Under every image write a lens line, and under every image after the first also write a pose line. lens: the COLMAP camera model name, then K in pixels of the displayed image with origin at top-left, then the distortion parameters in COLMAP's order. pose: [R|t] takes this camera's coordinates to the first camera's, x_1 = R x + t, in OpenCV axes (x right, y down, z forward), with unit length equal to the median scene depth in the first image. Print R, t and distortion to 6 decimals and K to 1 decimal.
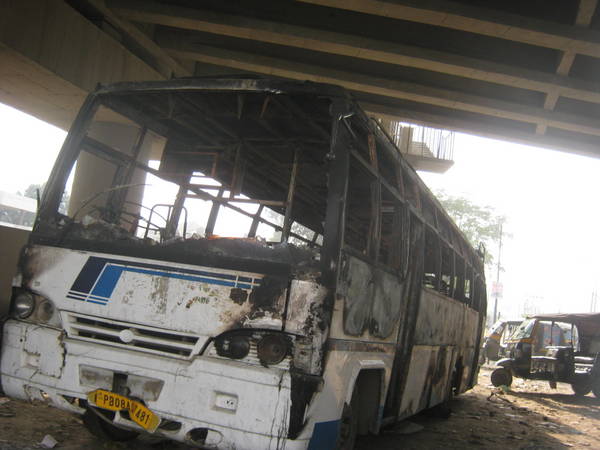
lens RADIAL K [[653.5, 0, 300.2], [0, 653.5, 225.9], [0, 0, 1]] dist [-0.083944, 0.000000]
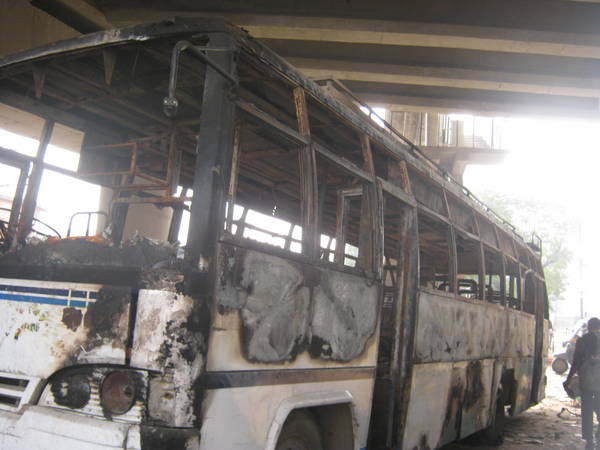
lens RADIAL K [[653.5, 0, 299.6], [0, 653.5, 225.3], [0, 0, 1]] dist [-0.083944, 0.000000]
pose [[0.988394, -0.088619, -0.123382, 0.224430], [0.085144, 0.995816, -0.033171, 0.048089], [0.125806, 0.022281, 0.991805, 0.315567]]
